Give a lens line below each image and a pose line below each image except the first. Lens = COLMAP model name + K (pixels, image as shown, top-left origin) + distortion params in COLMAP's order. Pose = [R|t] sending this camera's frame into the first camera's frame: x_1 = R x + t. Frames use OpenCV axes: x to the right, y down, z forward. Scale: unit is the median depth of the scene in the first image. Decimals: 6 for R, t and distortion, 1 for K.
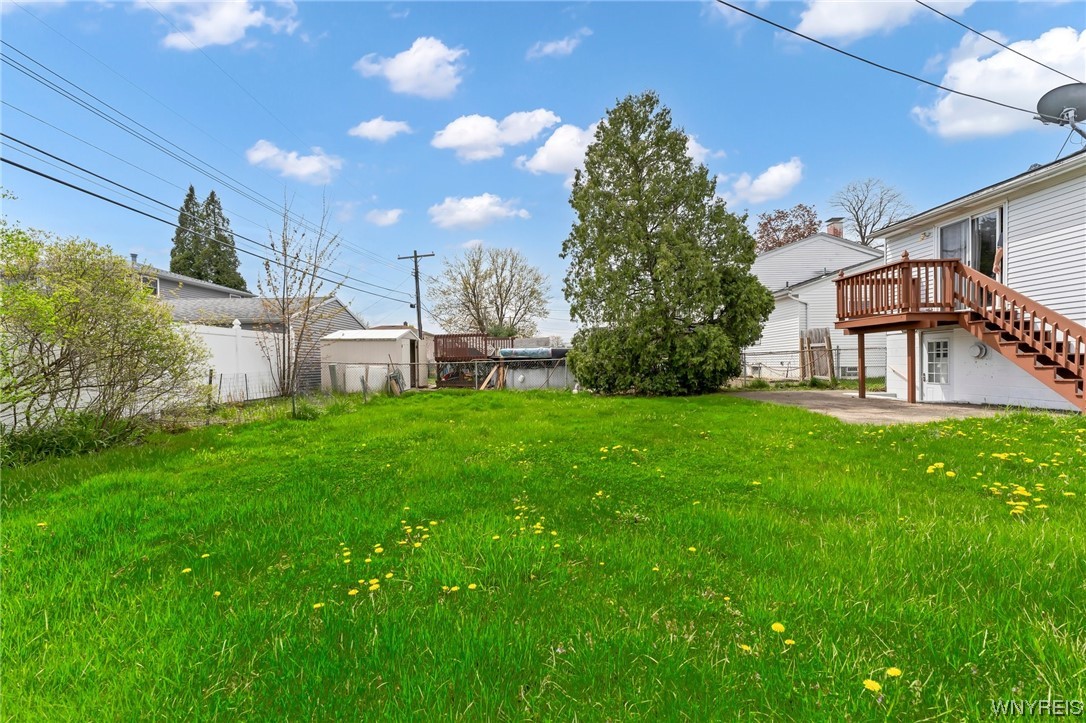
lens RADIAL K [[454.6, 0, 539.9], [0, 454.6, 365.3], [0, 0, 1]] dist [0.007126, -0.000254]
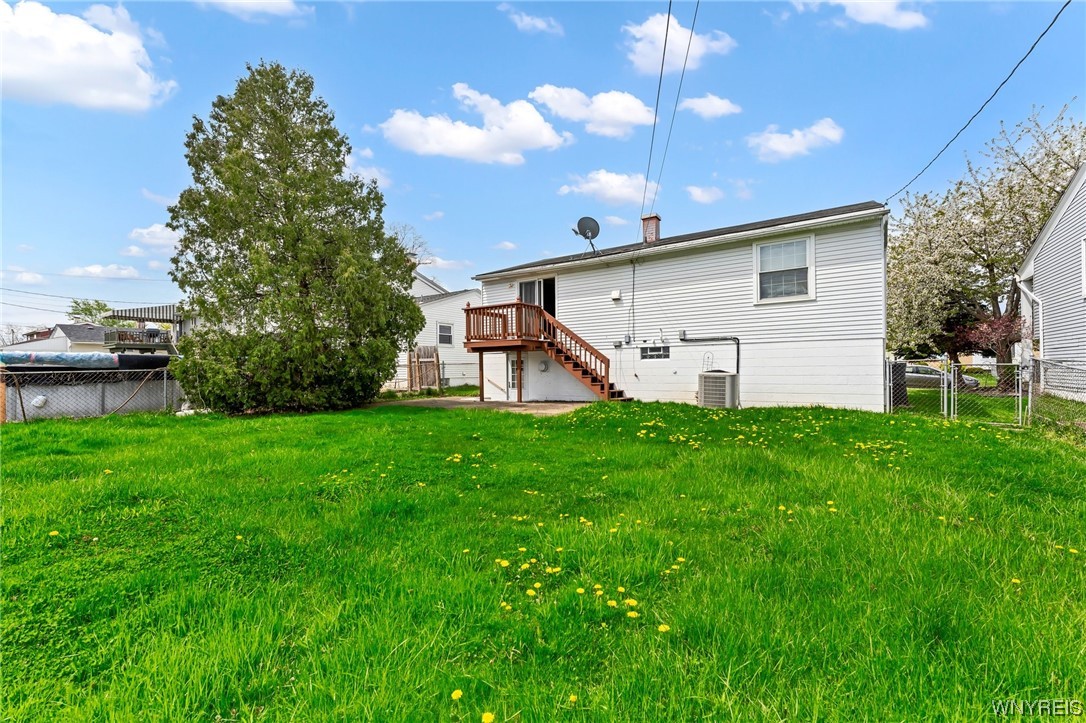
lens RADIAL K [[452.2, 0, 548.4], [0, 452.2, 366.5], [0, 0, 1]] dist [0.008393, 0.000021]
pose [[0.535756, 0.014861, 0.844242, -0.283019], [0.008408, 0.999702, -0.022933, 0.002673], [-0.844331, 0.019385, 0.535471, 0.140623]]
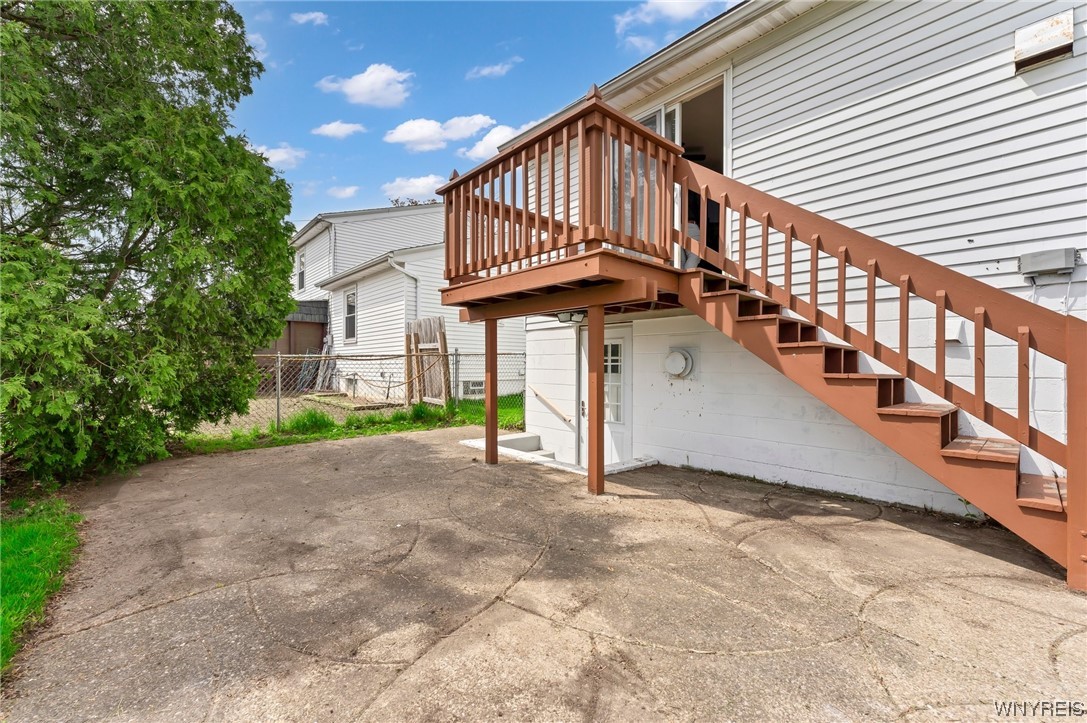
lens RADIAL K [[444.3, 0, 541.2], [0, 444.3, 366.4], [0, 0, 1]] dist [0.009230, 0.000179]
pose [[0.739523, 0.013136, 0.673003, 0.441553], [-0.009255, 0.999913, -0.009347, -0.018923], [-0.673068, 0.000683, 0.739580, 0.635444]]
